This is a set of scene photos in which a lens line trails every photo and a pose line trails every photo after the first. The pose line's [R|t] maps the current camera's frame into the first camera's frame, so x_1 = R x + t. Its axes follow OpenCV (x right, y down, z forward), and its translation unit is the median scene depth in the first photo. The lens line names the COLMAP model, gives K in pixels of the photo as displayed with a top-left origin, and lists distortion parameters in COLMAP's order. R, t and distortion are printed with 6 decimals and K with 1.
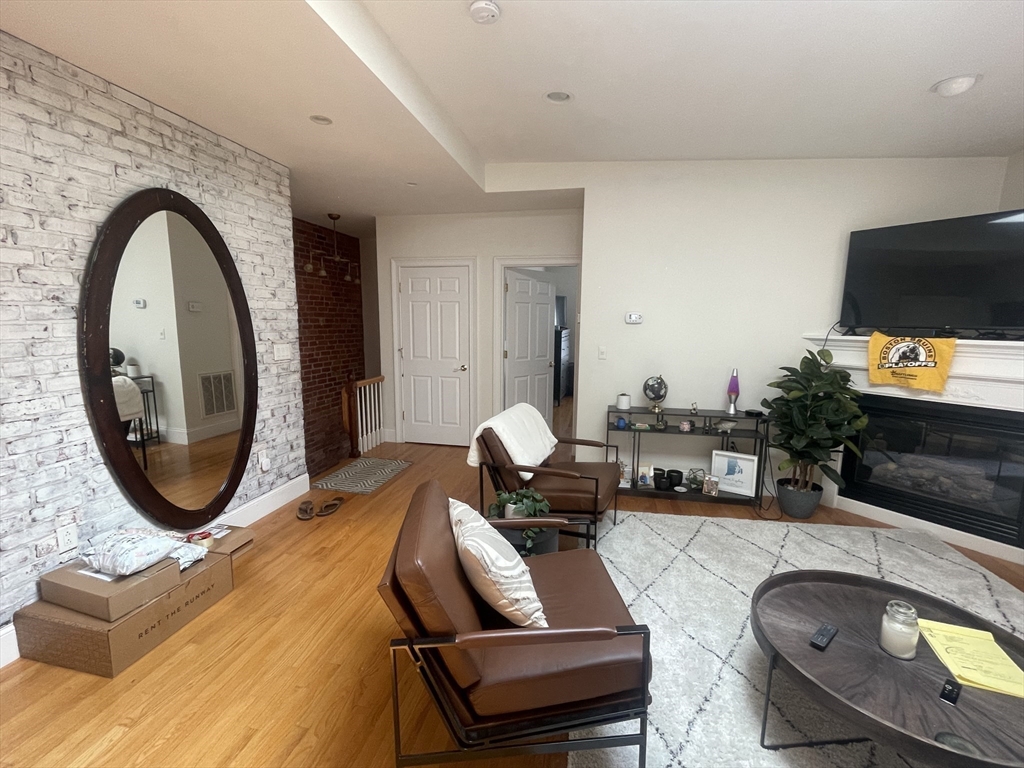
lens RADIAL K [[439.4, 0, 514.1], [0, 439.4, 383.0], [0, 0, 1]] dist [-0.003031, -0.001374]
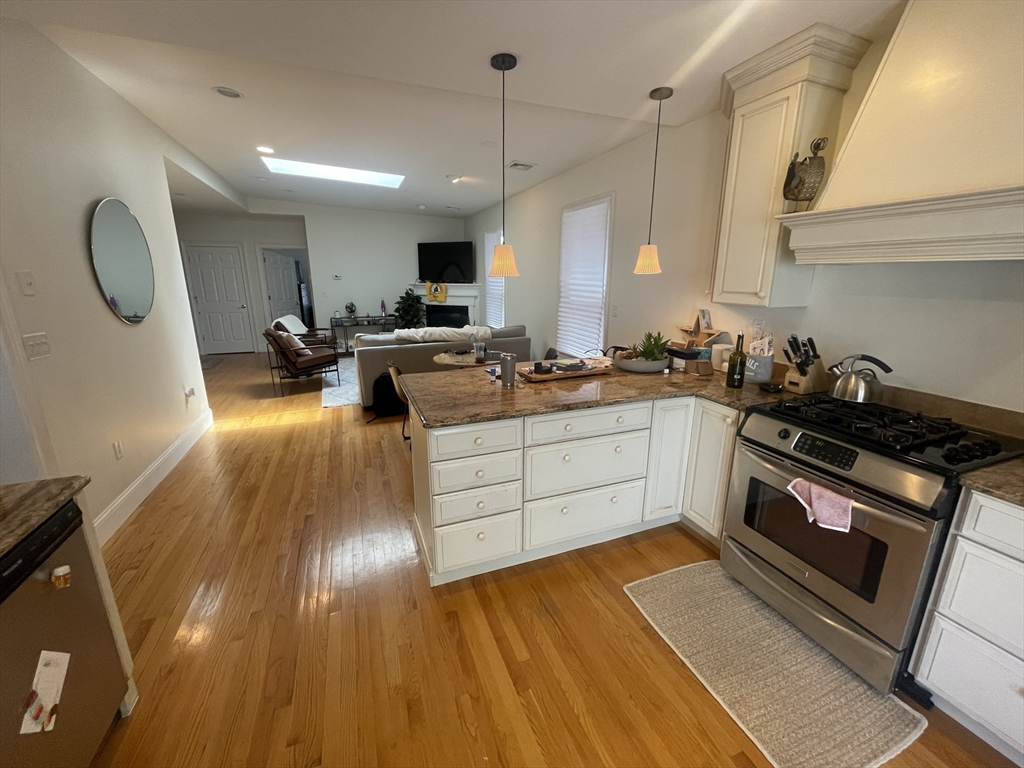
lens RADIAL K [[416.3, 0, 514.9], [0, 416.3, 386.3], [0, 0, 1]] dist [-0.001218, 0.000000]
pose [[0.836950, -0.146211, 0.527387, -0.203074], [0.082330, 0.986323, 0.142789, 0.206651], [-0.541051, -0.076087, 0.837541, -1.557143]]
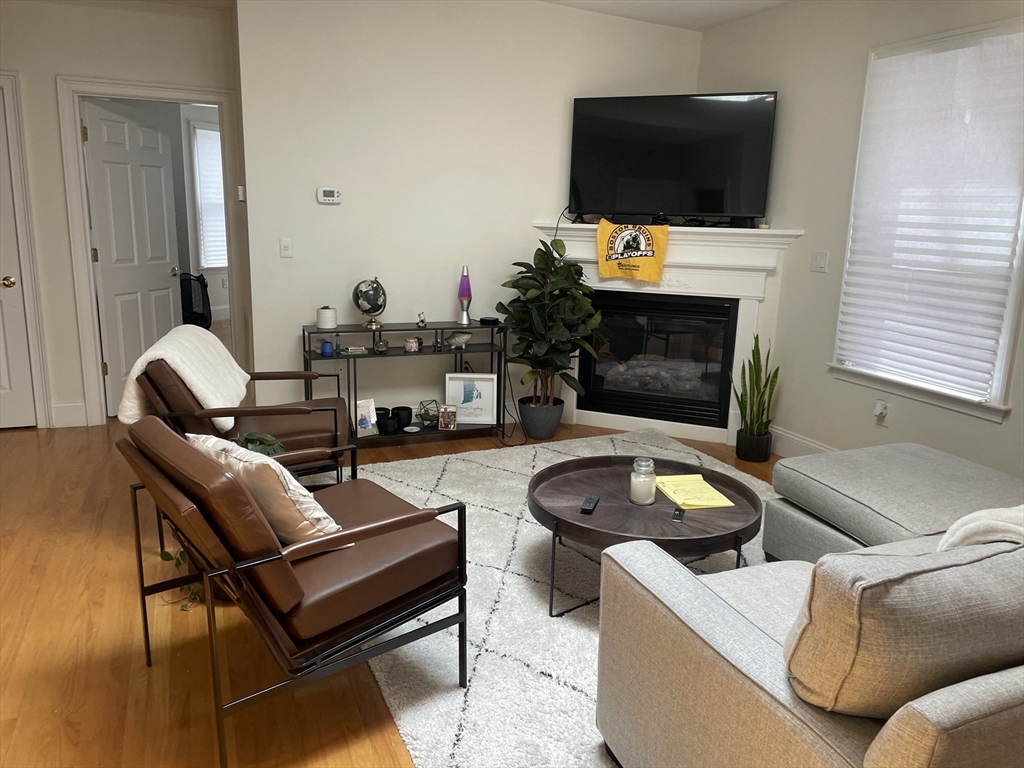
lens RADIAL K [[763.6, 0, 517.8], [0, 763.6, 383.2], [0, 0, 1]] dist [0.048737, -0.024958]
pose [[0.825245, -0.108348, 0.554285, -0.216442], [0.059580, 0.992651, 0.105331, 0.040627], [-0.561624, -0.053900, 0.825635, -0.208022]]
